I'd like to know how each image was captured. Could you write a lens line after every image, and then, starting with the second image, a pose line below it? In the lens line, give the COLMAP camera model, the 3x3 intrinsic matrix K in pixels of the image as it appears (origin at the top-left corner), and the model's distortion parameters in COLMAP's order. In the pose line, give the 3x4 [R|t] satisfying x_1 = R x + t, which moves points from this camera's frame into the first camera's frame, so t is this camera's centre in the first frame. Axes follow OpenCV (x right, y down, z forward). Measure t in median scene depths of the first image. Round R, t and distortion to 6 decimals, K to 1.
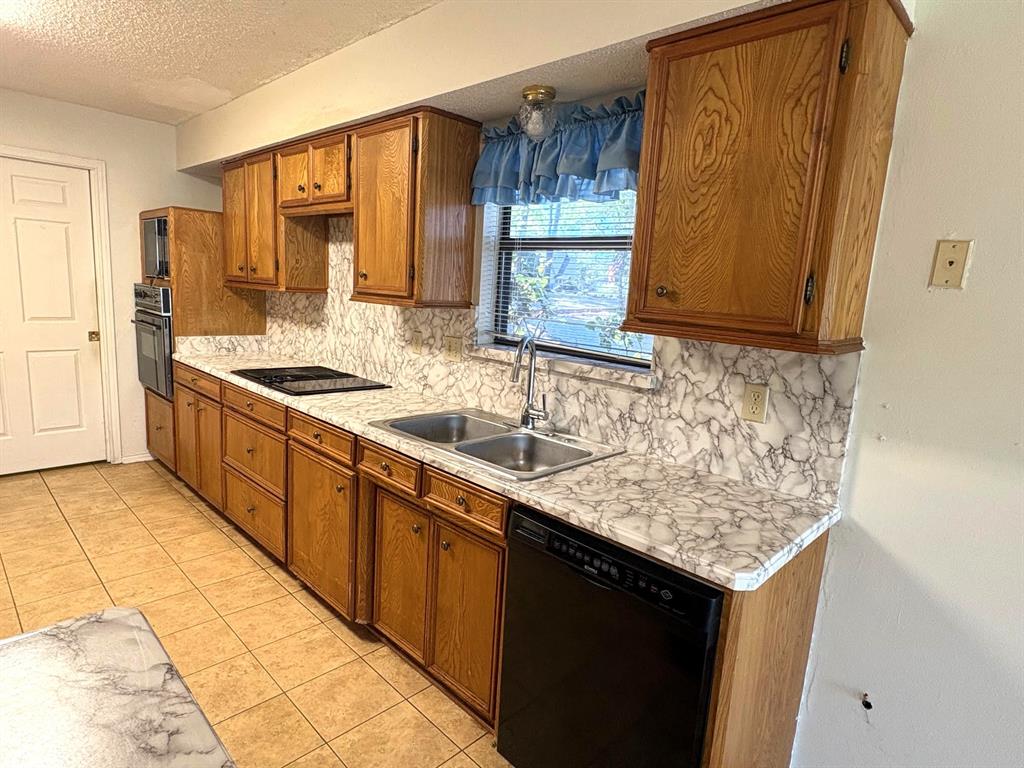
lens RADIAL K [[576.9, 0, 510.2], [0, 576.9, 384.9], [0, 0, 1]] dist [-0.000475, 0.000124]
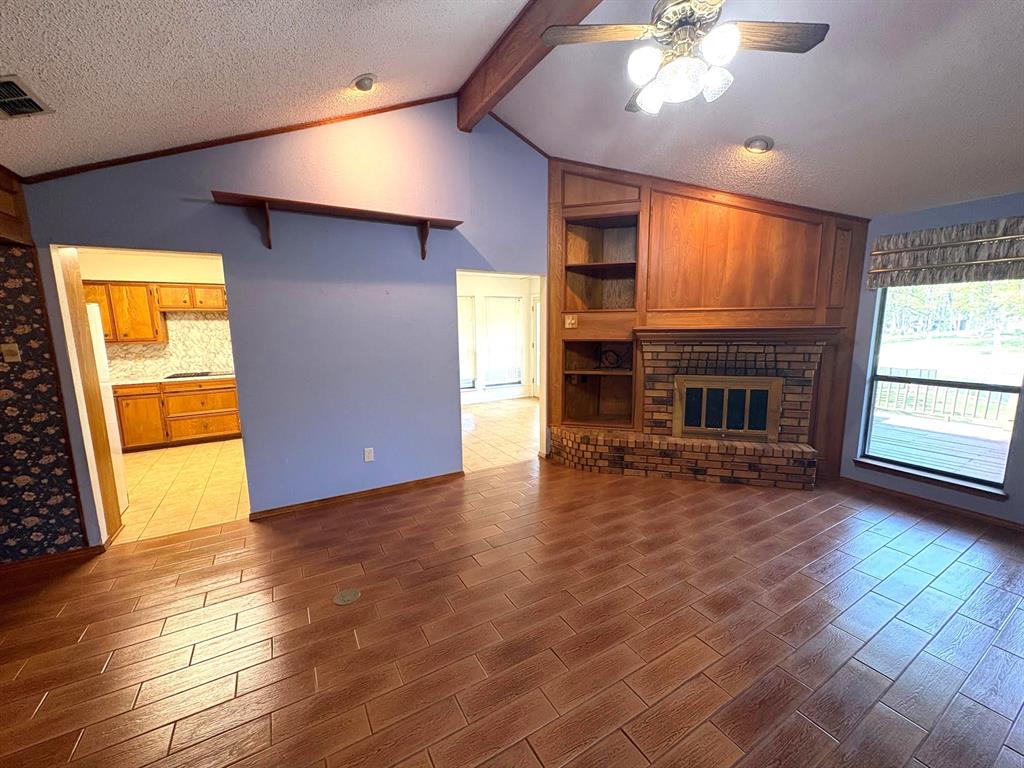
lens RADIAL K [[406.5, 0, 505.4], [0, 406.5, 384.1], [0, 0, 1]] dist [0.002730, 0.000245]
pose [[0.263510, -0.207661, 0.942040, -1.868651], [0.186561, 0.969089, 0.161438, -0.010635], [-0.946445, 0.133208, 0.294106, -0.885617]]
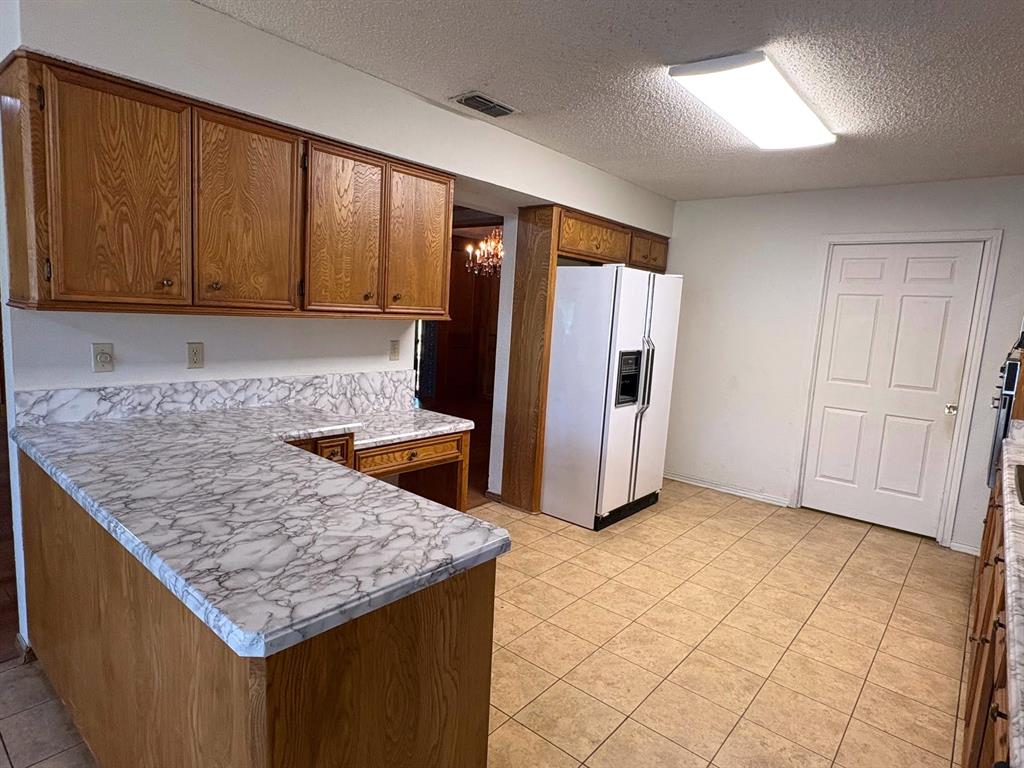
lens RADIAL K [[576.9, 0, 509.4], [0, 576.9, 383.5], [0, 0, 1]] dist [-0.000475, 0.000124]
pose [[0.075137, 0.076413, -0.994241, 0.262817], [-0.221840, 0.973354, 0.058042, -0.026986], [0.972184, 0.216201, 0.090086, 0.257694]]
